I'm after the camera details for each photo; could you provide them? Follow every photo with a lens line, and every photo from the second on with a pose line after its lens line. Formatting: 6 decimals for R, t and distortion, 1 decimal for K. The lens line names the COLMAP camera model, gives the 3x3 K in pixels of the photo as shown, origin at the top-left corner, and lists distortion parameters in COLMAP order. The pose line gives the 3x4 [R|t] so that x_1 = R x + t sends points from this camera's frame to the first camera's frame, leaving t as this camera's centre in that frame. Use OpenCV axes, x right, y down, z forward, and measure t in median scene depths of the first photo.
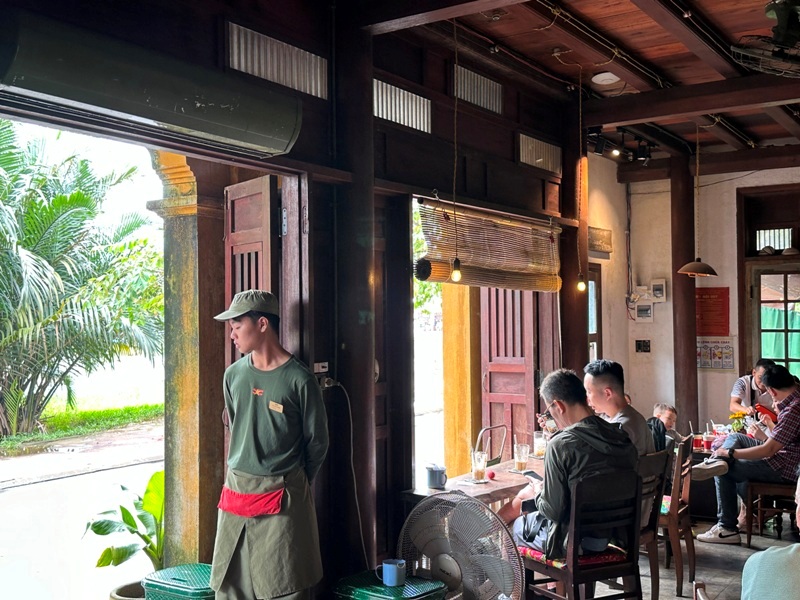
lens RADIAL K [[921.9, 0, 397.8], [0, 921.9, 305.2], [0, 0, 1]] dist [0.080480, 0.000000]
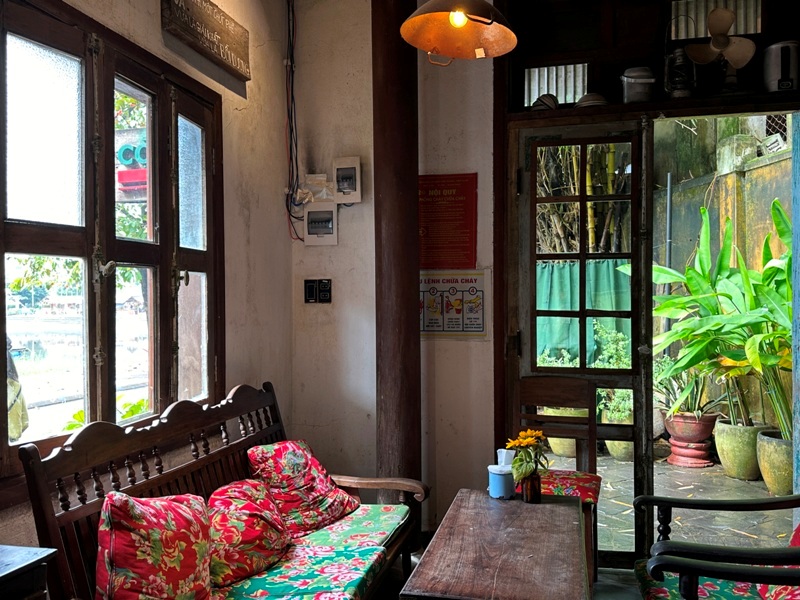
lens RADIAL K [[729.3, 0, 399.1], [0, 729.3, 301.8], [0, 0, 1]] dist [-0.001877, 0.000000]
pose [[0.943715, 0.004093, 0.330734, 0.179392], [-0.007389, 0.999935, 0.008712, 0.047977], [-0.330677, -0.010665, 0.943684, 0.624924]]
